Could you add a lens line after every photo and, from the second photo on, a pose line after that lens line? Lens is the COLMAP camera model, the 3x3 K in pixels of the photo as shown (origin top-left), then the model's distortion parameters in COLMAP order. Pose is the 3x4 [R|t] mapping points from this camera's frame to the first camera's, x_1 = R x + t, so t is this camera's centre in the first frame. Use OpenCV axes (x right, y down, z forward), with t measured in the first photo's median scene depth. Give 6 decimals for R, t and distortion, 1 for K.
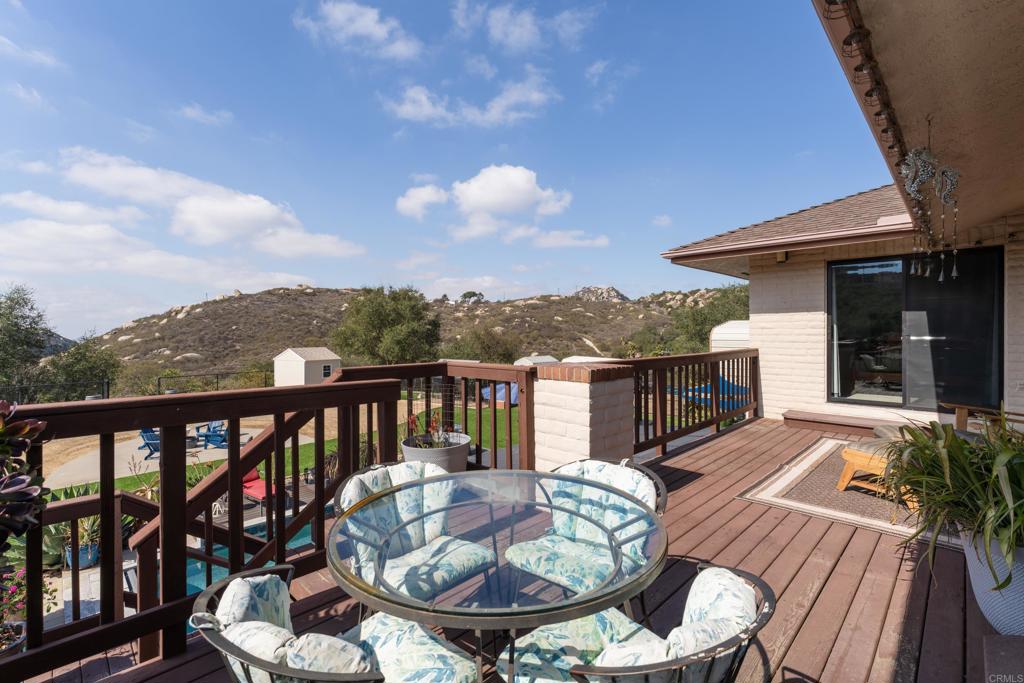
lens RADIAL K [[460.3, 0, 513.5], [0, 460.3, 335.0], [0, 0, 1]] dist [0.000952, 0.000084]
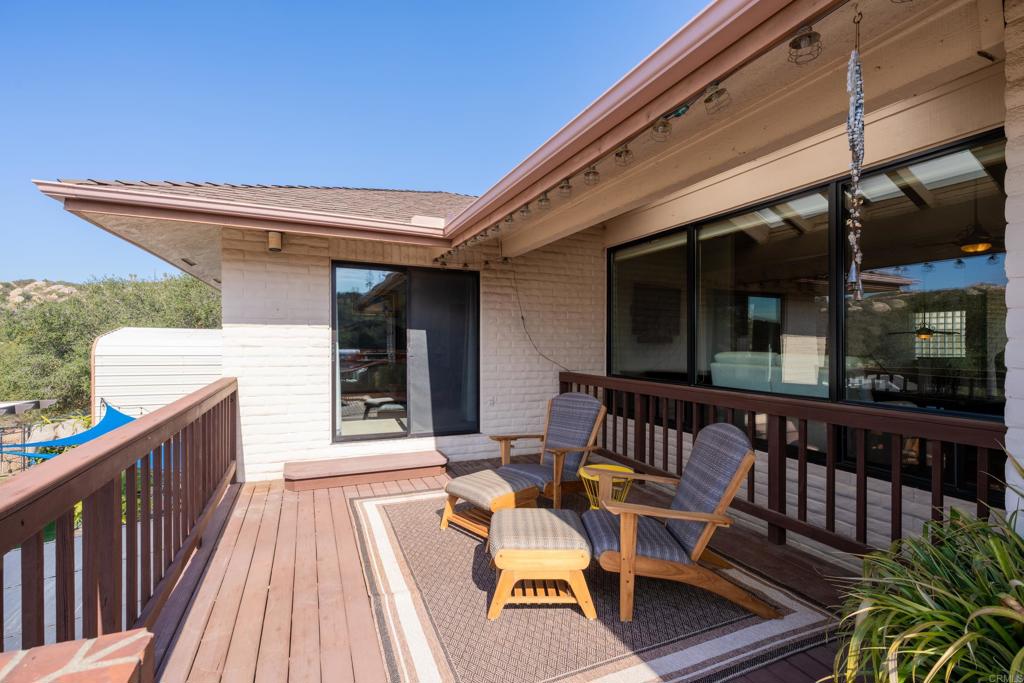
lens RADIAL K [[461.2, 0, 512.7], [0, 461.2, 345.8], [0, 0, 1]] dist [0.000668, 0.000102]
pose [[0.370686, -0.001160, 0.928757, 0.078305], [-0.005864, 0.999976, 0.003589, -0.021042], [-0.928740, -0.006777, 0.370671, 0.425014]]
